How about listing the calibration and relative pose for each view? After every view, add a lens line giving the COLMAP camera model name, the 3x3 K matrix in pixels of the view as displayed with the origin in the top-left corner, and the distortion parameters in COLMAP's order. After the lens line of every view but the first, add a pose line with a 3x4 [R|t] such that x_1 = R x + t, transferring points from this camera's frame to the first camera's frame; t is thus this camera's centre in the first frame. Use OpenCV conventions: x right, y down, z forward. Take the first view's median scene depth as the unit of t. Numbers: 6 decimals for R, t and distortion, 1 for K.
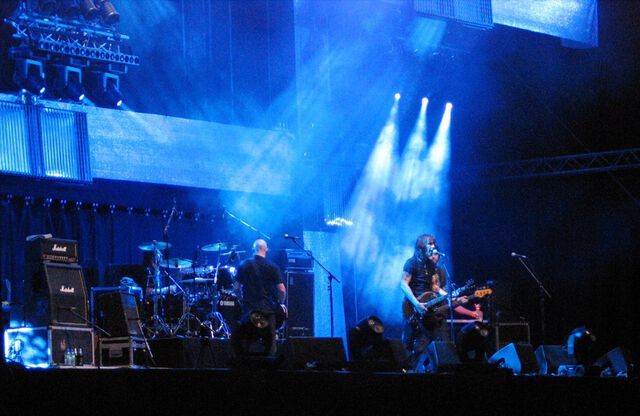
lens RADIAL K [[2737.6, 0, 320.0], [0, 2737.6, 208.0], [0, 0, 1]] dist [-0.038220, 0.573179]
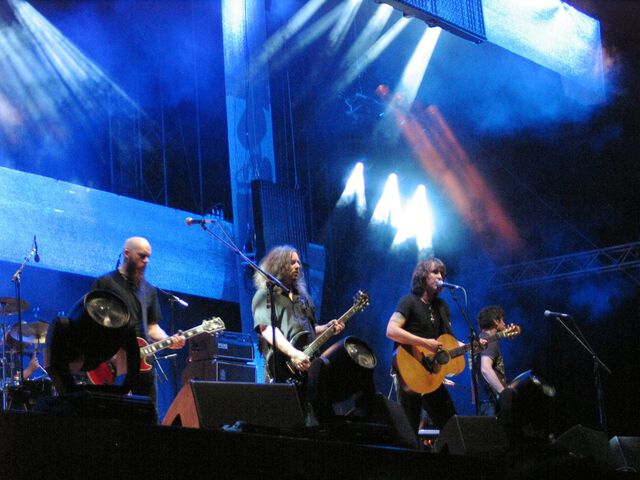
lens RADIAL K [[1894.8, 0, 320.0], [0, 1894.8, 240.0], [0, 0, 1]] dist [0.479300, 0.161154]
pose [[0.999250, -0.031030, 0.023168, 0.004935], [0.033500, 0.992777, -0.115206, 0.057546], [-0.019426, 0.115896, 0.993071, 0.595753]]
